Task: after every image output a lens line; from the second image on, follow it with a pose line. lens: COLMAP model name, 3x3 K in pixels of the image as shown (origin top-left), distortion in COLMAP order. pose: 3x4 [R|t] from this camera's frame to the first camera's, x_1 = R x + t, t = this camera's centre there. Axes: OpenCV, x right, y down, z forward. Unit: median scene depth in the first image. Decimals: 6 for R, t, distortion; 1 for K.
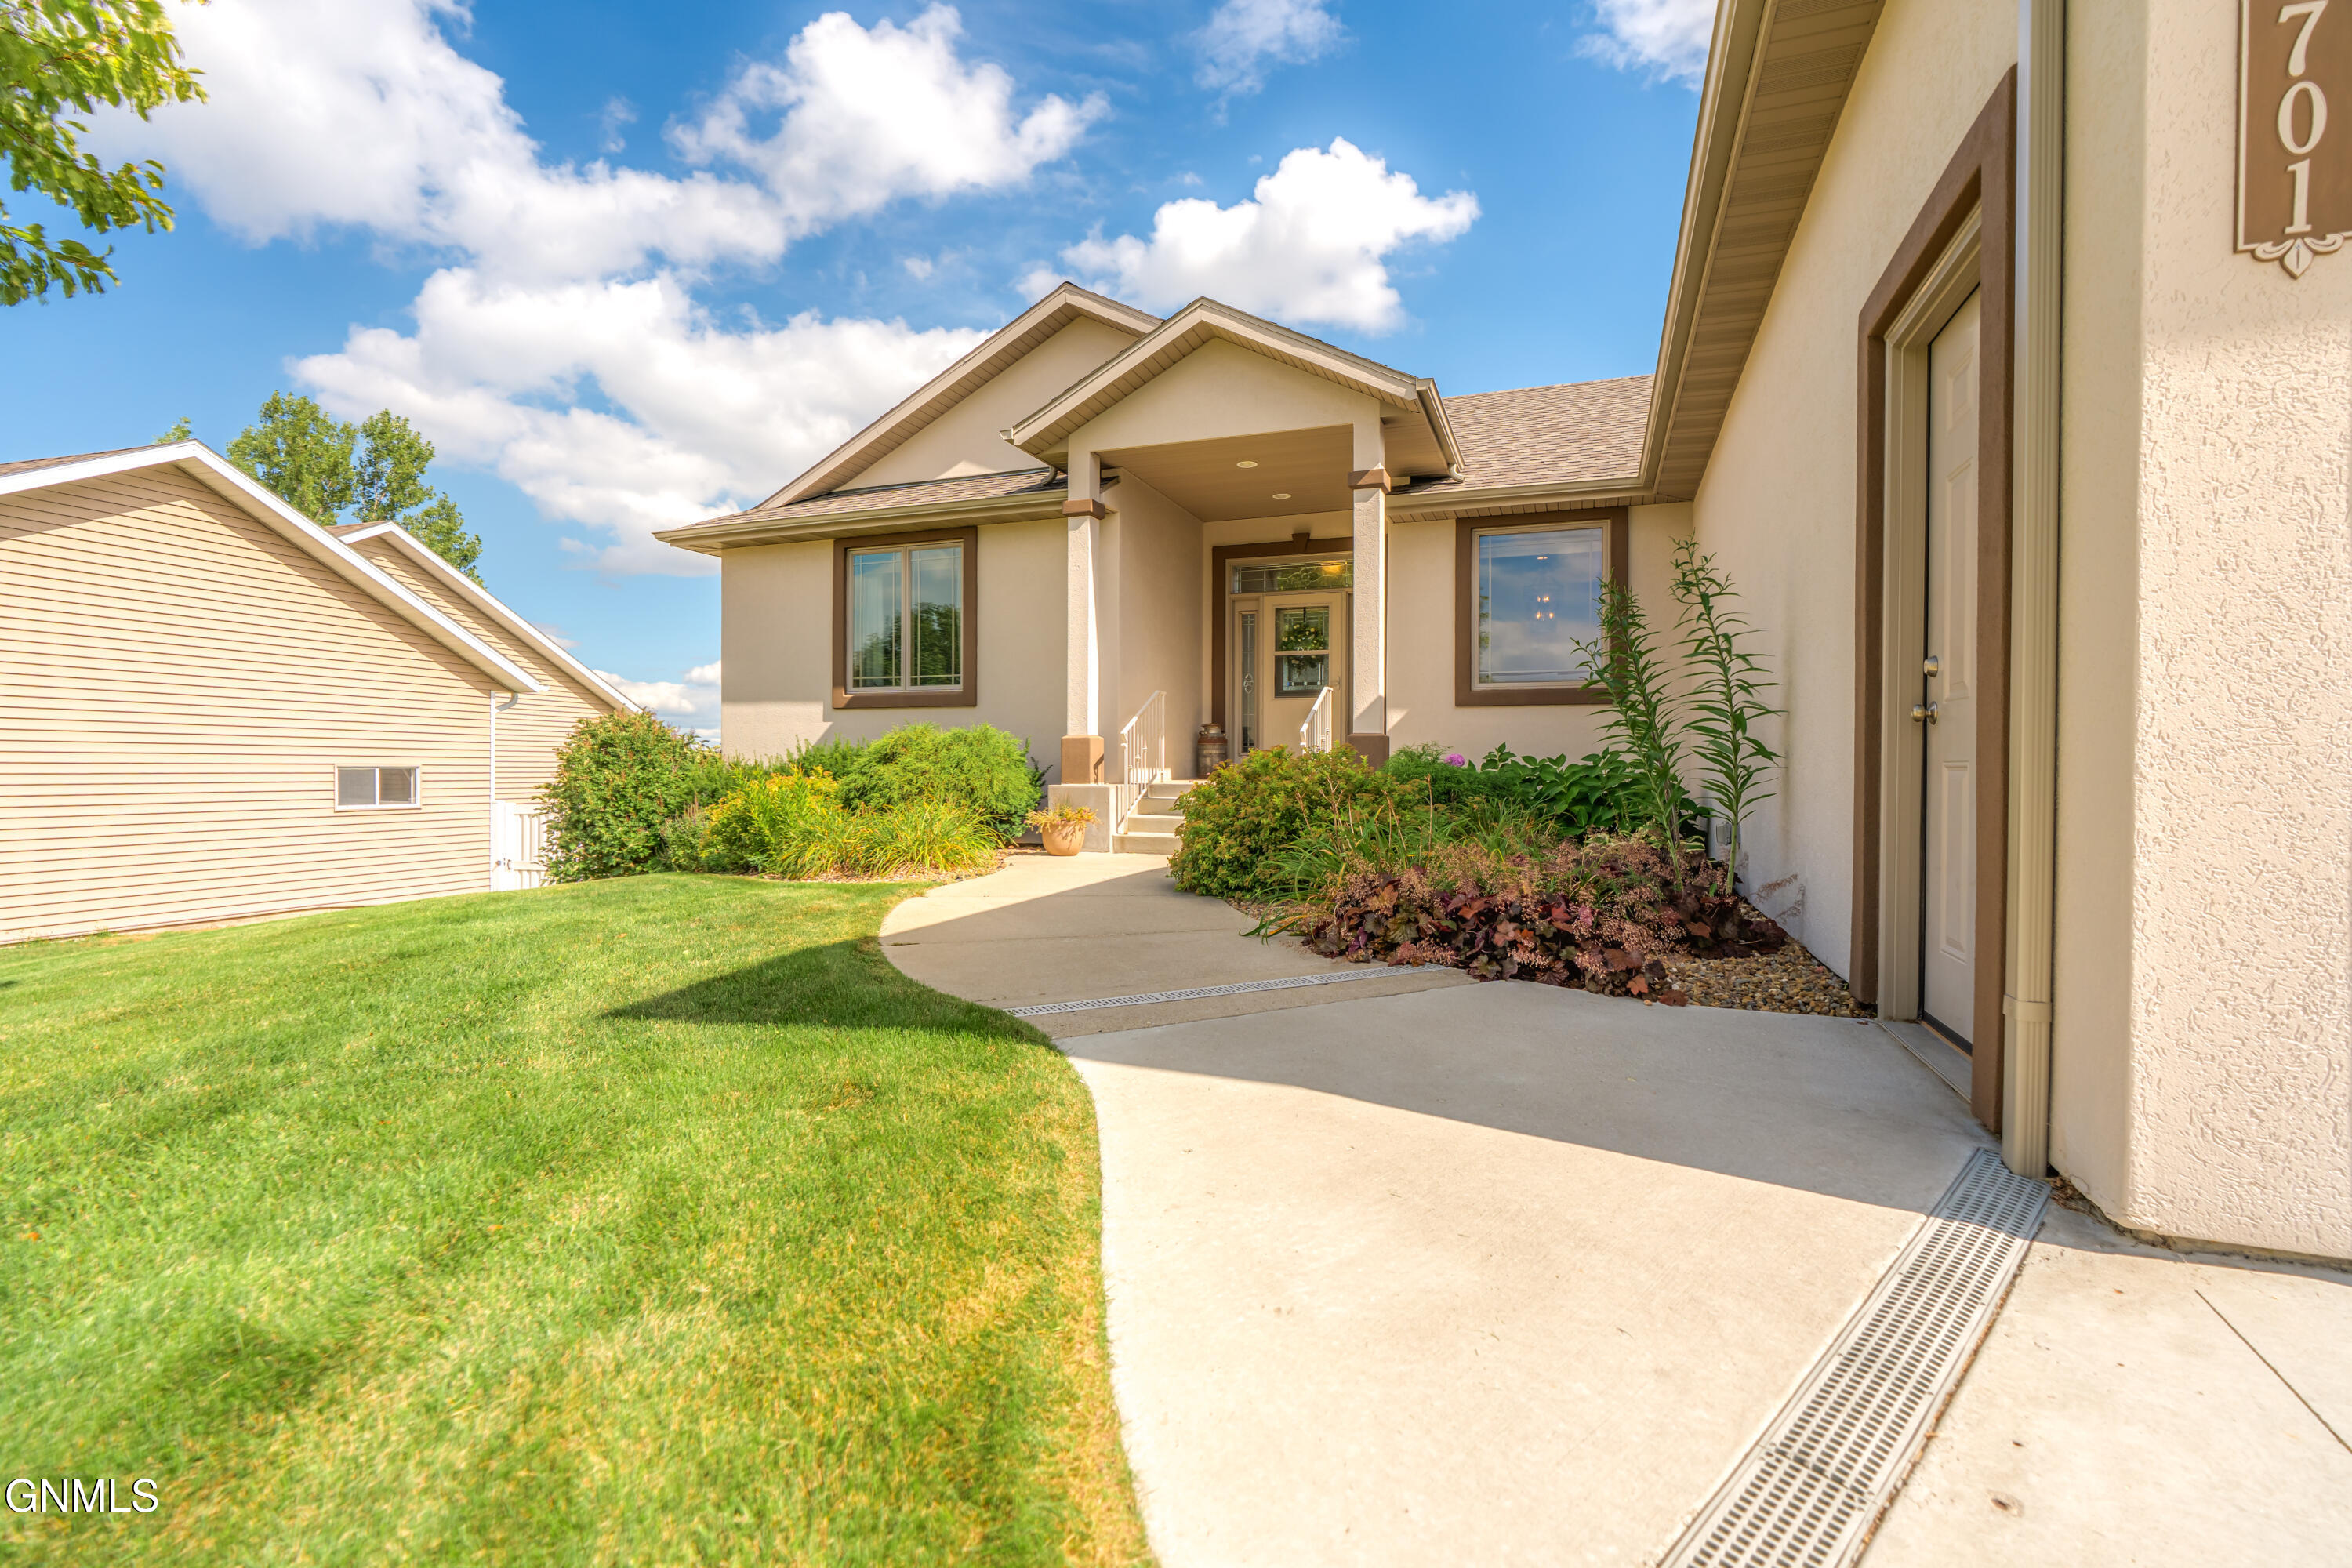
lens RADIAL K [[1072.7, 0, 1166.3], [0, 1072.7, 777.8], [0, 0, 1]] dist [-0.003633, 0.001166]
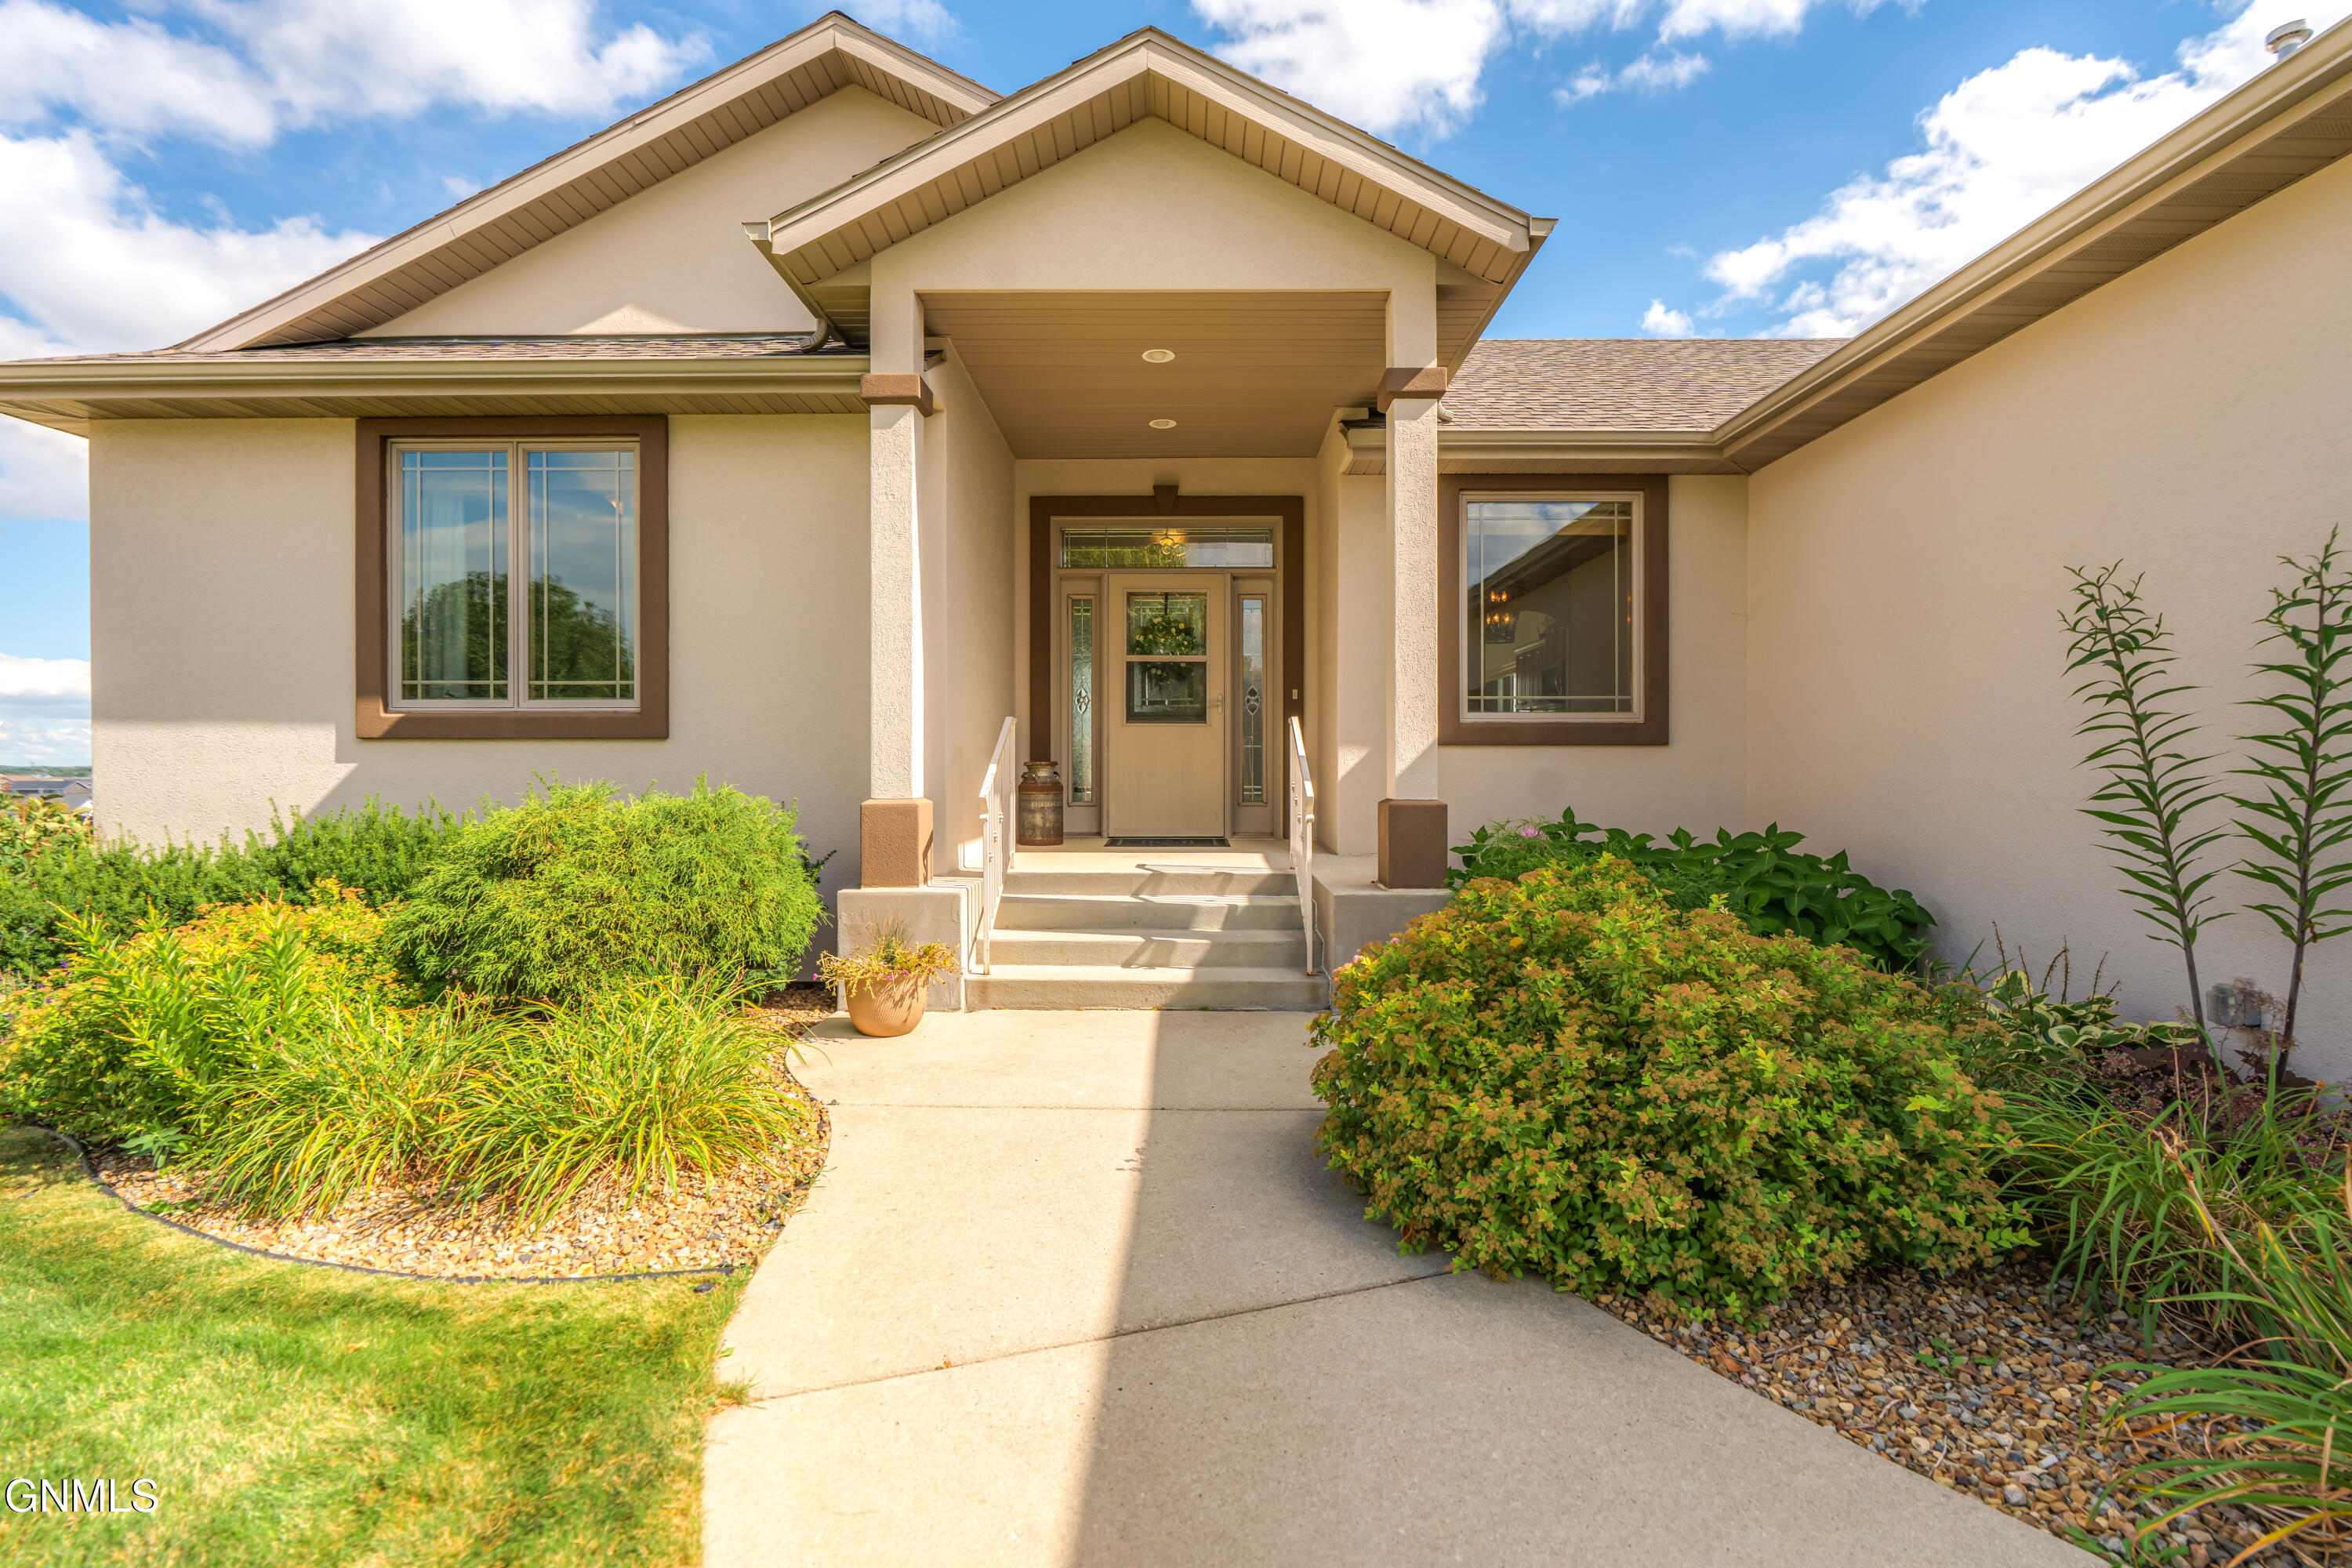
lens RADIAL K [[1125.5, 0, 1196.4], [0, 1125.5, 771.1], [0, 0, 1]] dist [0.001355, 0.001319]
pose [[0.938480, -0.004413, 0.345305, -0.146125], [0.007907, 0.999931, -0.008710, -0.051252], [-0.345243, 0.010905, 0.938450, 0.429669]]
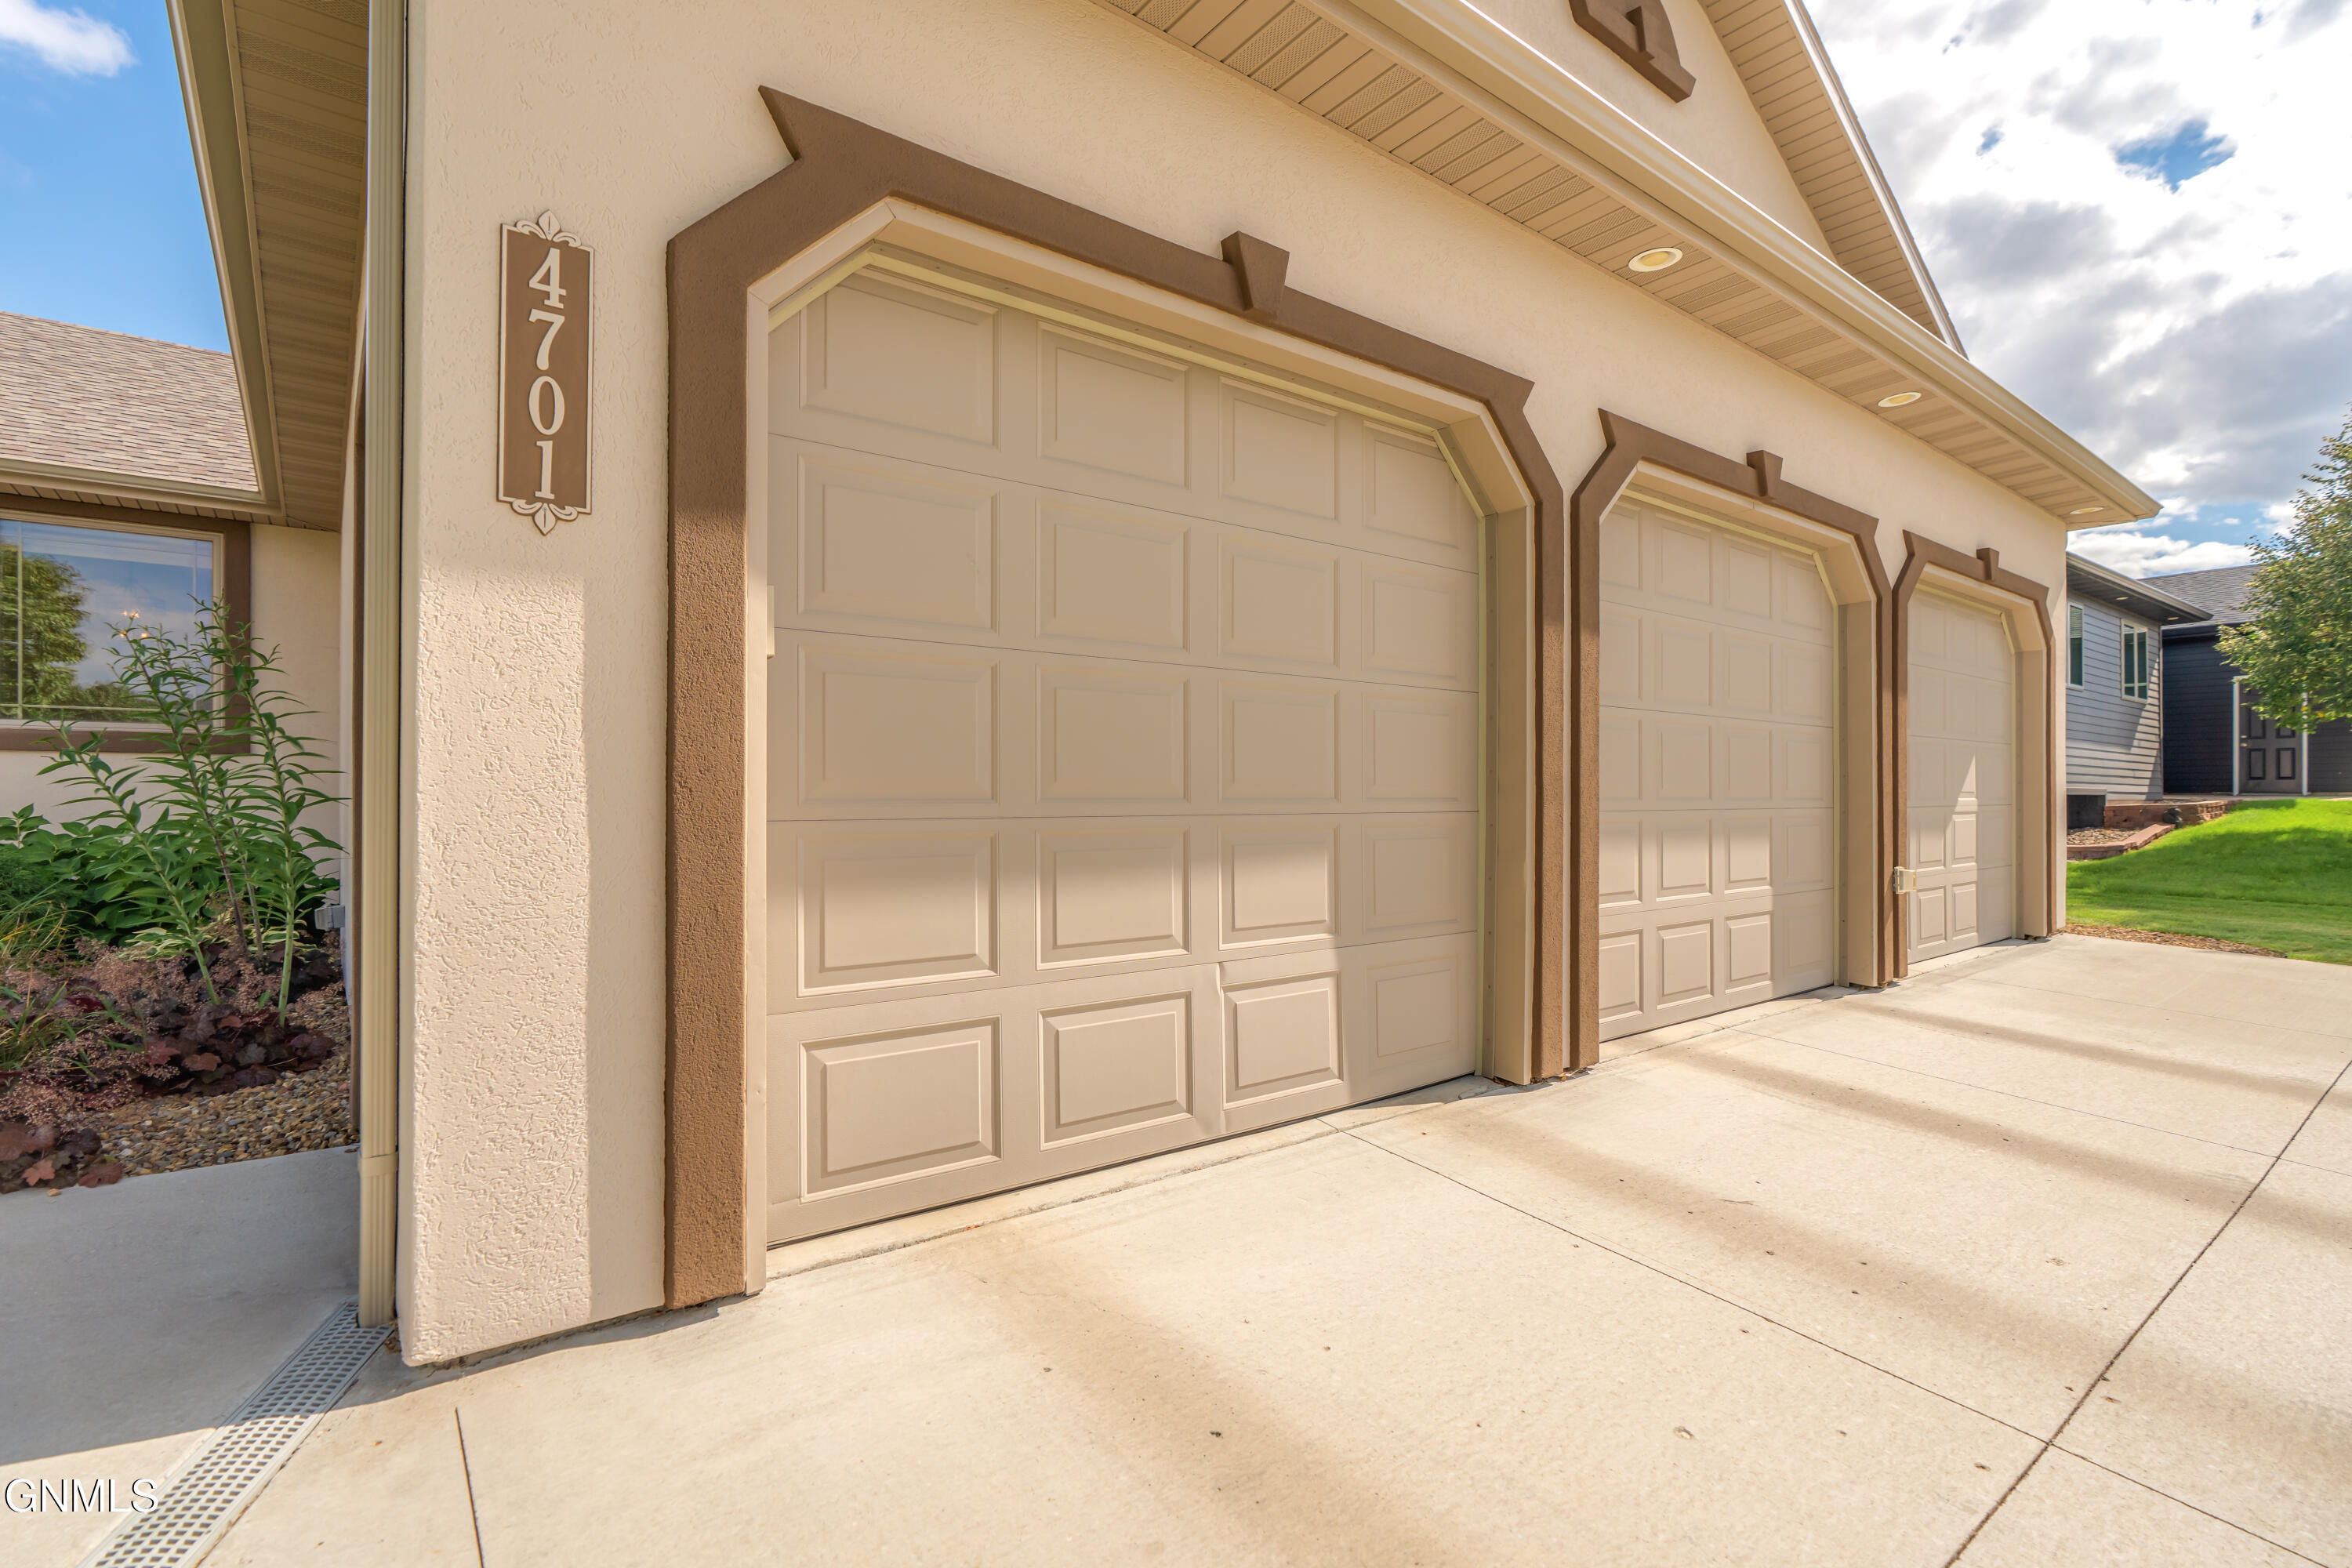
lens RADIAL K [[1072.7, 0, 1166.3], [0, 1072.7, 777.8], [0, 0, 1]] dist [-0.003633, 0.001166]
pose [[0.532921, 0.014020, 0.846049, 0.066228], [-0.006636, 0.999901, -0.012390, -0.029394], [-0.846139, 0.000988, 0.532961, -0.039361]]
